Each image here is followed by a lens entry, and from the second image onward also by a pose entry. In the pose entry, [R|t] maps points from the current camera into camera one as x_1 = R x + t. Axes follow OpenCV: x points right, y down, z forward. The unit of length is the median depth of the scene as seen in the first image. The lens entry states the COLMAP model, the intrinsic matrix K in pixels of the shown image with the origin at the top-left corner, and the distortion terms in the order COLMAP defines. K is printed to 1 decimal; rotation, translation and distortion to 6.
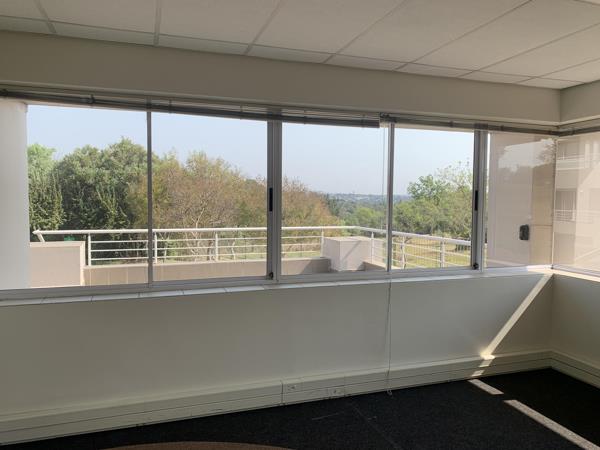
lens RADIAL K [[457.9, 0, 300.1], [0, 457.9, 221.6], [0, 0, 1]] dist [0.074012, -0.089112]
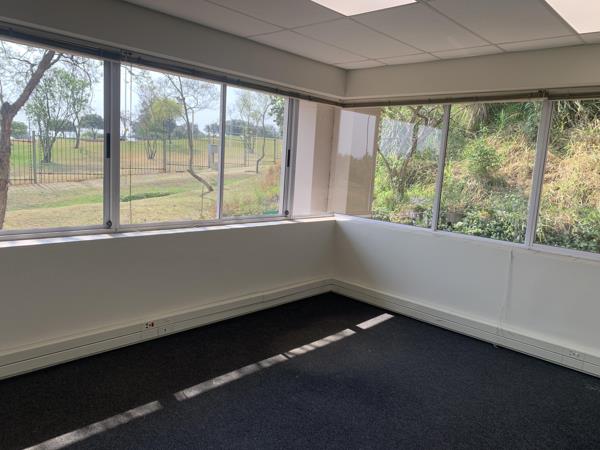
lens RADIAL K [[457.9, 0, 300.1], [0, 457.9, 221.6], [0, 0, 1]] dist [0.074012, -0.089112]
pose [[0.875262, -0.015224, 0.483410, -0.182122], [-0.035902, 0.994702, 0.096331, 0.001813], [-0.482315, -0.101671, 0.870078, -0.060734]]
